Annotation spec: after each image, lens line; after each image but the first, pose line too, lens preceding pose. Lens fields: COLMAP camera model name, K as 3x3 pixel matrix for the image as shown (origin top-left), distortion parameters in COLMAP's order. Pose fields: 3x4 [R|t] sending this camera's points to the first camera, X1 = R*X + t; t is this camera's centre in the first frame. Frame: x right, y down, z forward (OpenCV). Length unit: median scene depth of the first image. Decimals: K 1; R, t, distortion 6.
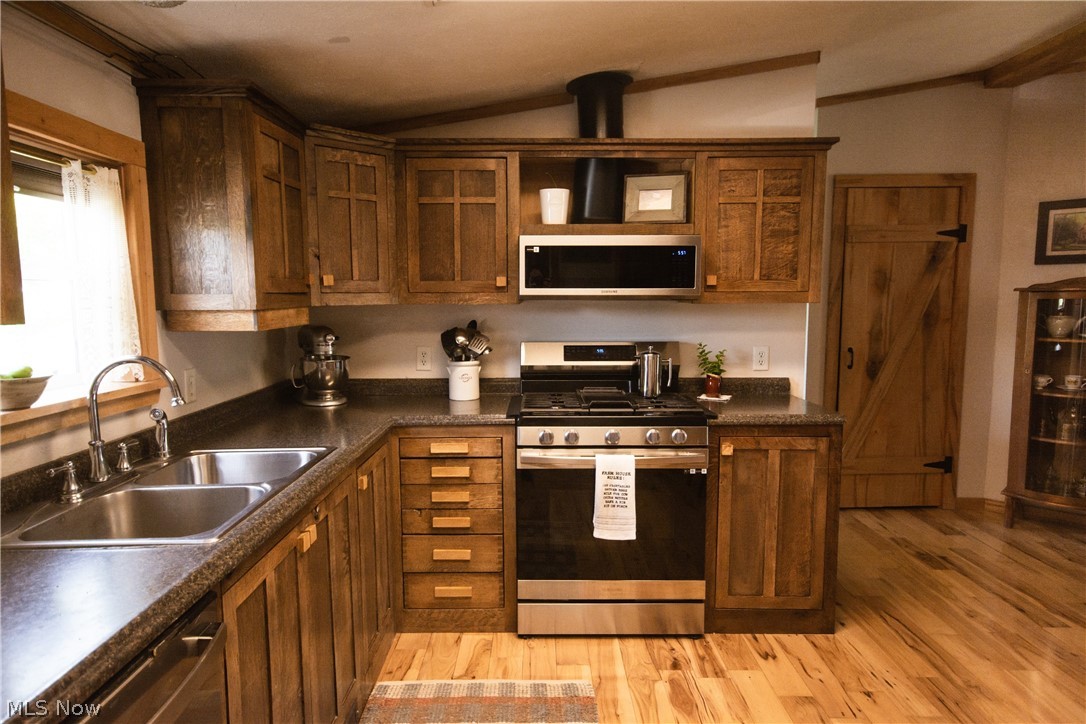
lens RADIAL K [[666.3, 0, 530.9], [0, 666.3, 365.9], [0, 0, 1]] dist [0.017209, 0.001048]
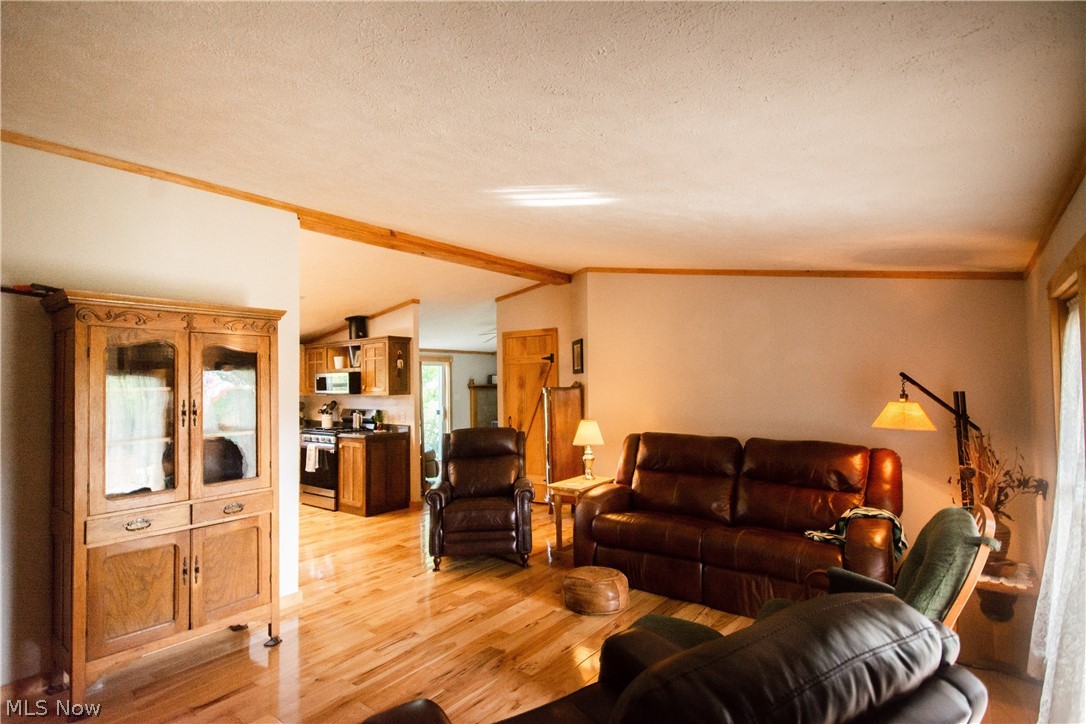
lens RADIAL K [[546.4, 0, 536.9], [0, 546.4, 369.5], [0, 0, 1]] dist [0.005215, -0.000155]
pose [[0.790674, -0.026021, -0.611684, 2.243797], [-0.049677, 0.993075, -0.106459, 0.005705], [0.610218, 0.114561, 0.783907, -0.361000]]
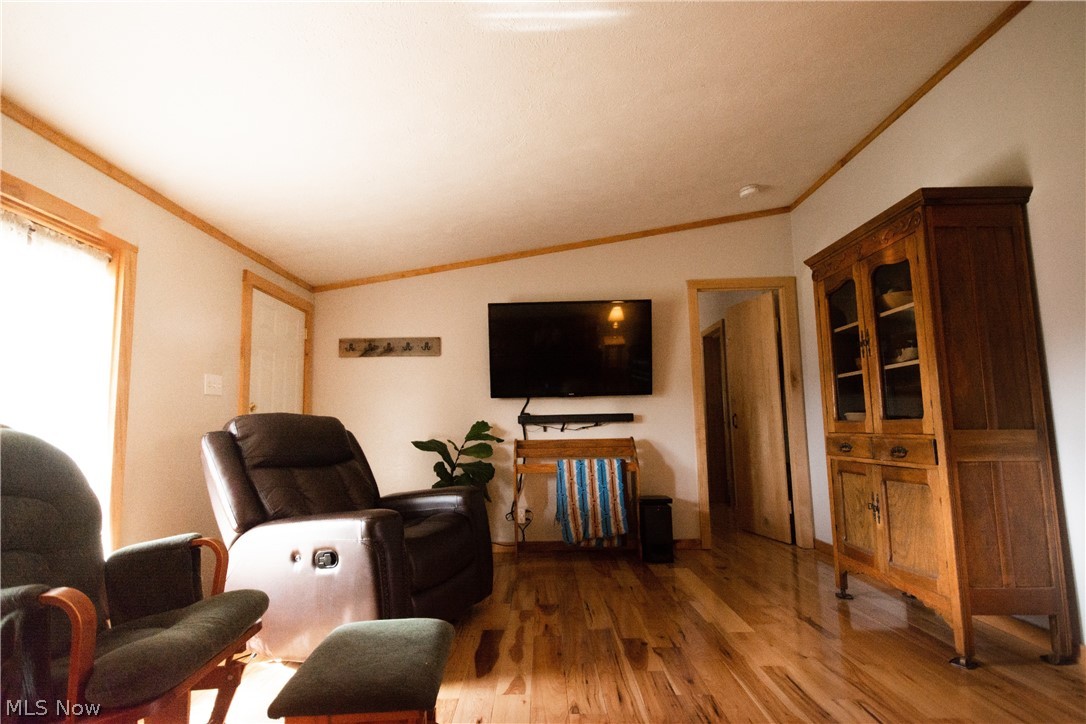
lens RADIAL K [[554.9, 0, 536.3], [0, 554.9, 366.1], [0, 0, 1]] dist [0.007966, 0.000918]
pose [[-0.999780, 0.020943, 0.001494, 1.716579], [0.020932, 0.999756, -0.007123, 0.044228], [-0.001643, -0.007090, -0.999974, 1.003026]]
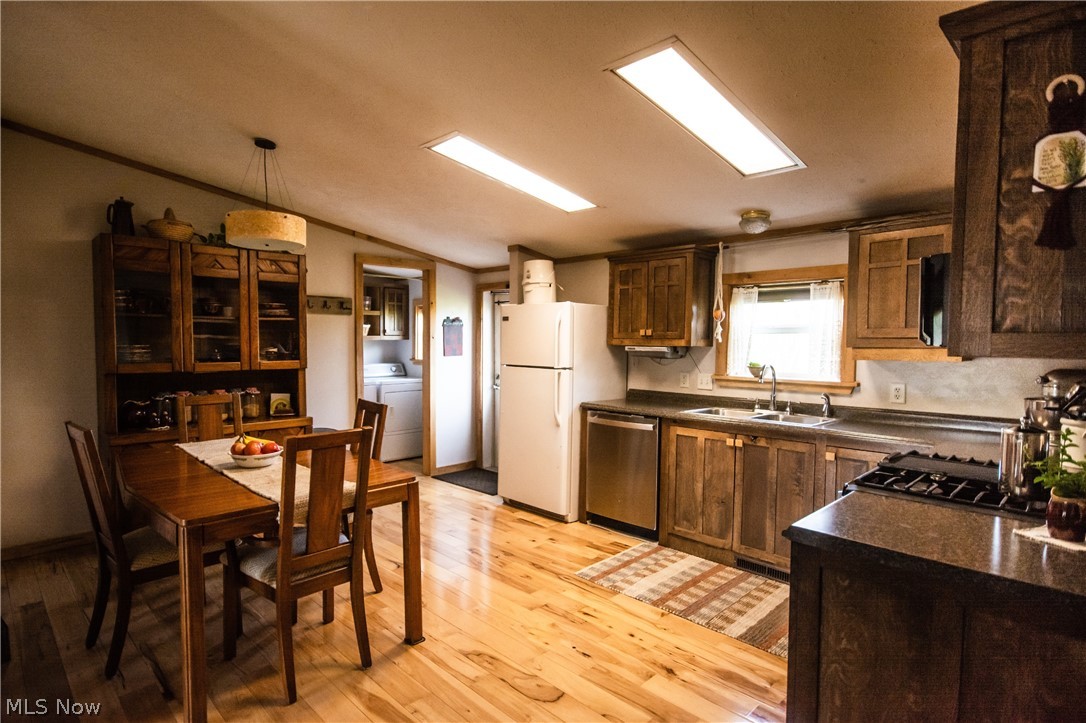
lens RADIAL K [[572.9, 0, 509.7], [0, 572.9, 367.6], [0, 0, 1]] dist [0.019197, 0.000619]
pose [[-0.724483, 0.034577, -0.688424, 0.952804], [-0.072868, 0.989303, 0.126373, -0.116883], [0.685430, 0.141719, -0.714214, 1.093343]]
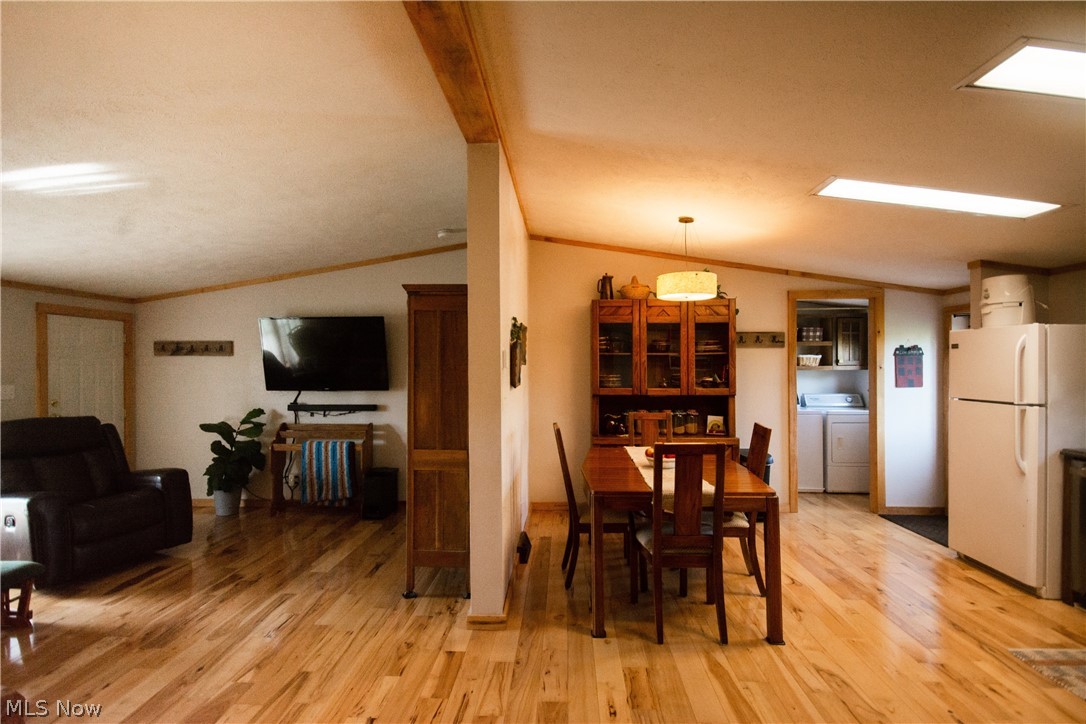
lens RADIAL K [[546.4, 0, 536.9], [0, 546.4, 369.5], [0, 0, 1]] dist [0.005215, -0.000155]
pose [[-0.998895, 0.005244, 0.046710, 0.813753], [0.010150, 0.994378, 0.105403, -0.147107], [-0.045895, 0.105761, -0.993332, 1.339479]]
